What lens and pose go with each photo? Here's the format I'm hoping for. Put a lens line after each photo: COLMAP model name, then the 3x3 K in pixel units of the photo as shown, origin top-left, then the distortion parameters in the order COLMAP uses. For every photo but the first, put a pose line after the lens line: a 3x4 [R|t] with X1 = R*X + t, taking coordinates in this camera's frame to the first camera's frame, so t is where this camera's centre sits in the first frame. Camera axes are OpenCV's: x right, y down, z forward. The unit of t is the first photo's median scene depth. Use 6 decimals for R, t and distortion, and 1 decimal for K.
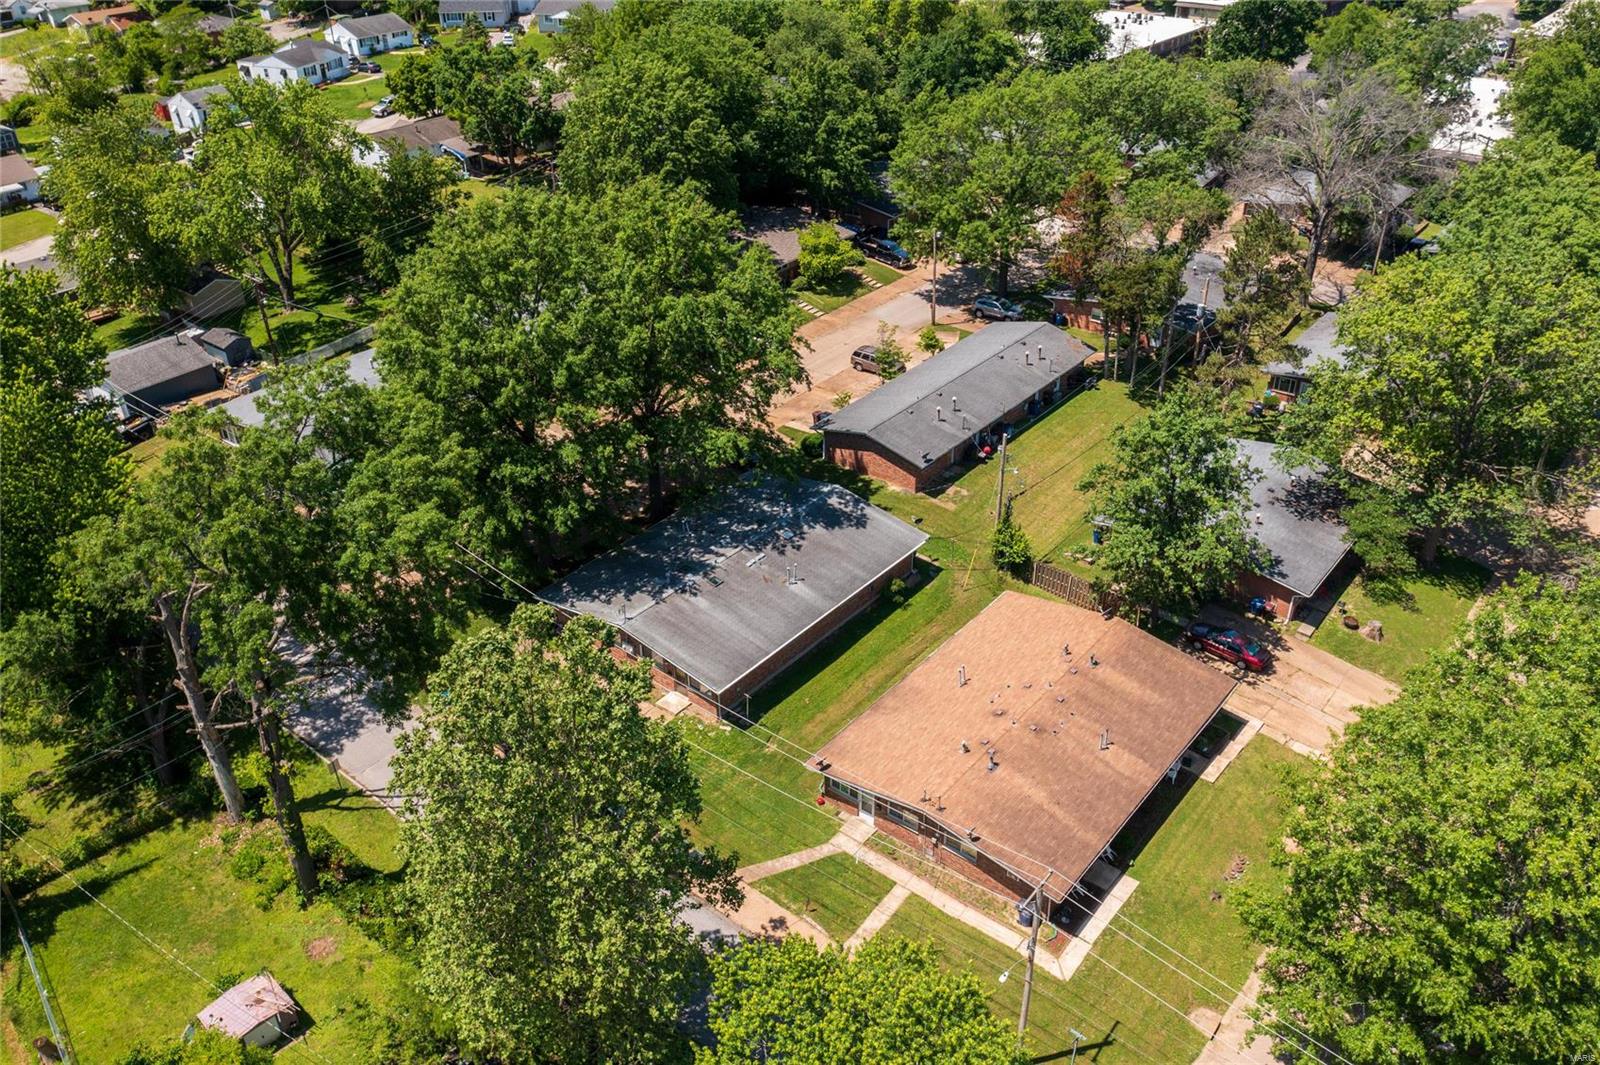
lens RADIAL K [[1268.9, 0, 798.4], [0, 1268.9, 536.3], [0, 0, 1]] dist [-0.012645, 0.009353]
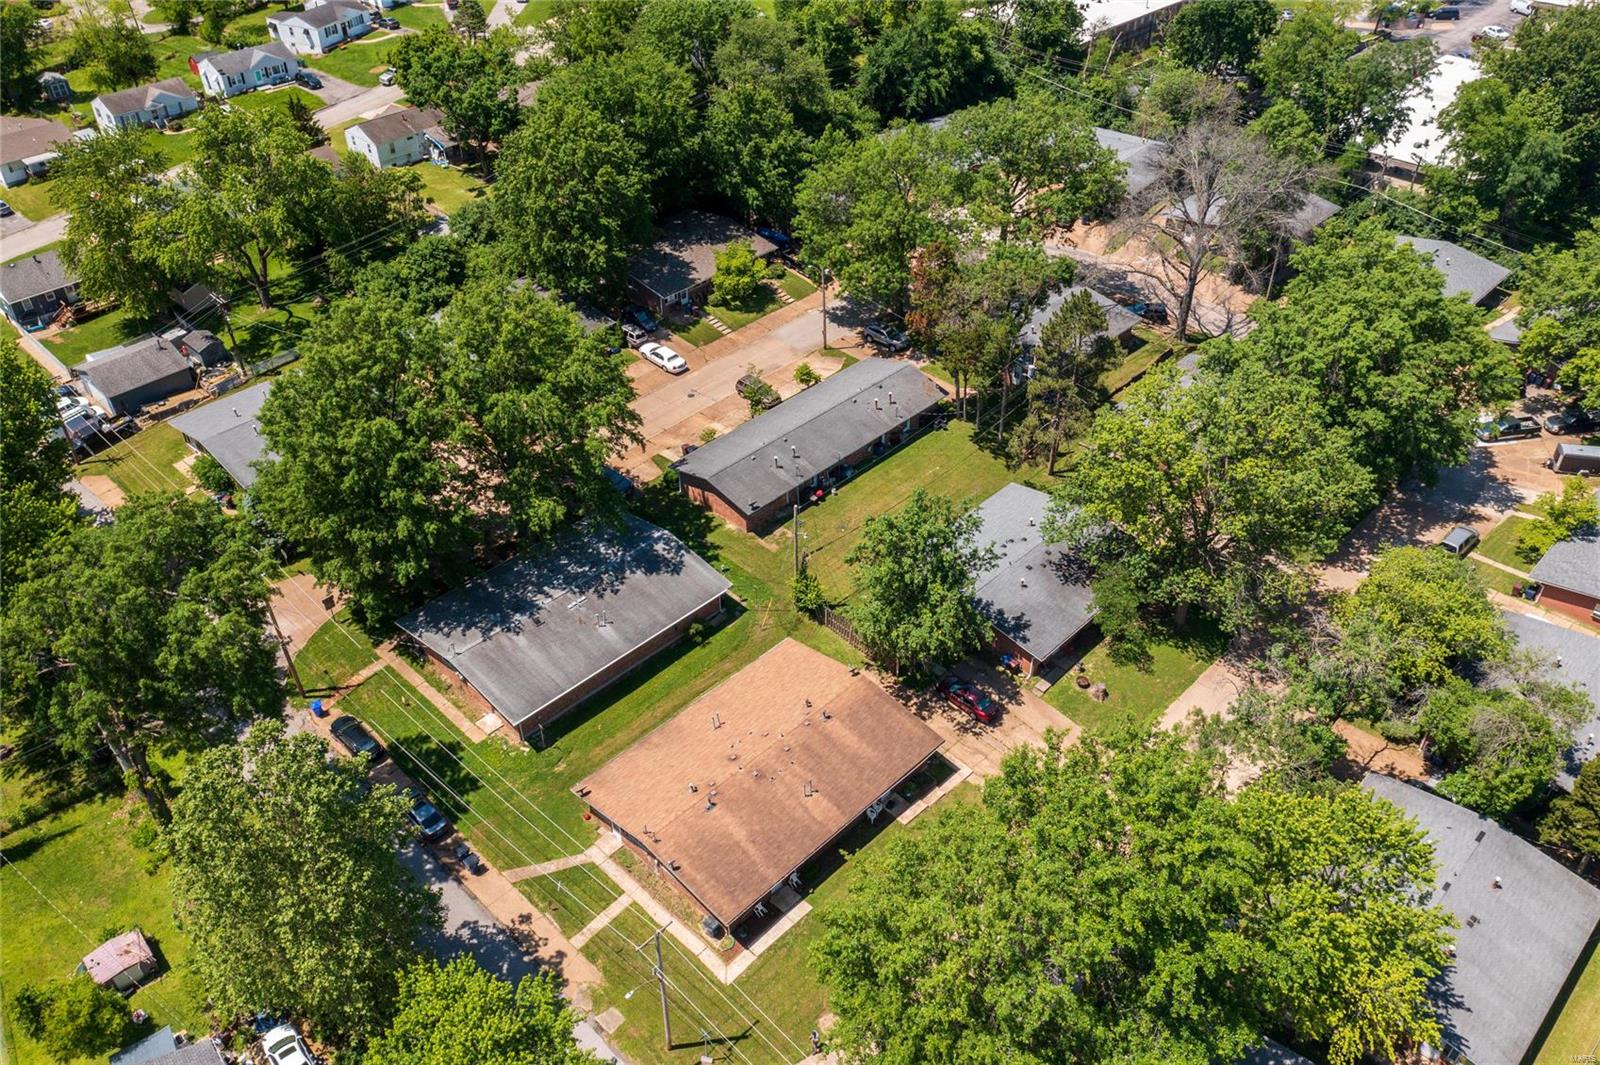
lens RADIAL K [[1268.9, 0, 797.9], [0, 1268.9, 535.9], [0, 0, 1]] dist [-0.012645, 0.009353]
pose [[0.995469, 0.058218, -0.075185, 0.227371], [-0.049785, 0.992736, 0.109531, -0.161671], [0.081015, -0.105291, 0.991136, -0.149837]]
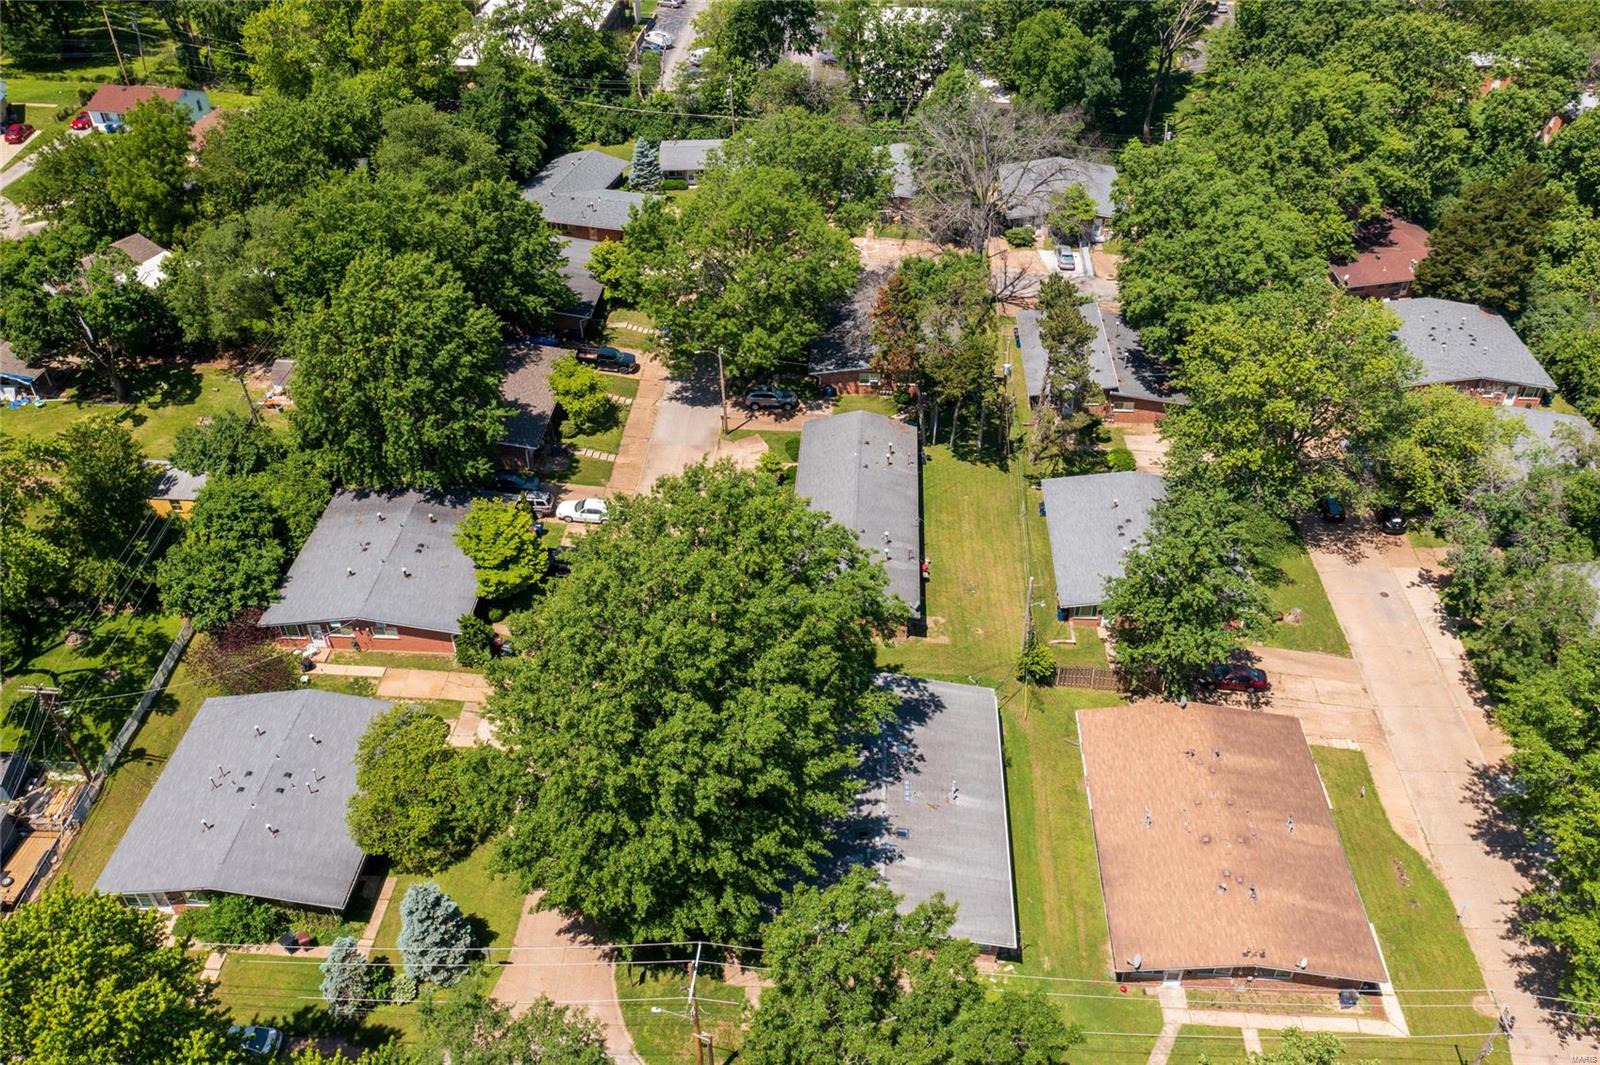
lens RADIAL K [[1268.9, 0, 796.1], [0, 1268.9, 534.7], [0, 0, 1]] dist [-0.012645, 0.009353]
pose [[0.813840, -0.353602, 0.461118, -0.432606], [0.304425, 0.935376, 0.179992, -0.329966], [-0.494965, -0.006109, 0.868892, 0.143707]]
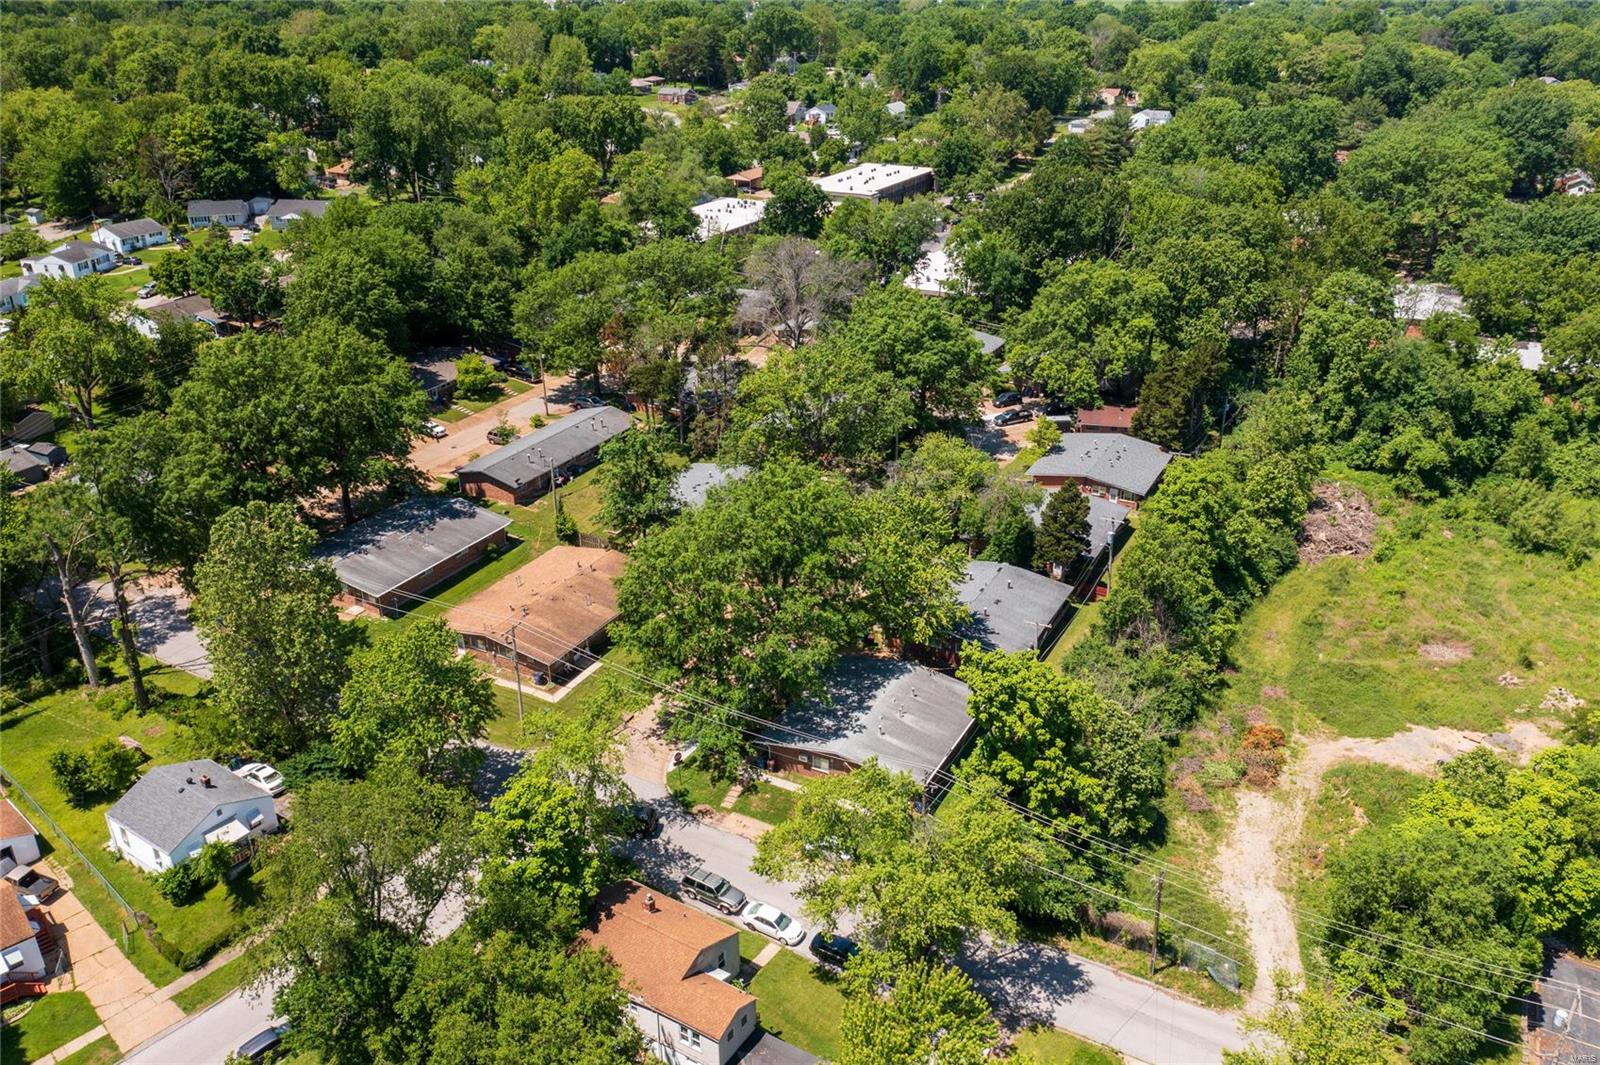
lens RADIAL K [[1268.9, 0, 799.9], [0, 1268.9, 542.0], [0, 0, 1]] dist [-0.012645, 0.009353]
pose [[0.982487, -0.073253, 0.171329, 0.170531], [0.092612, 0.989842, -0.107871, 0.225759], [-0.161687, 0.121848, 0.979291, -0.665370]]
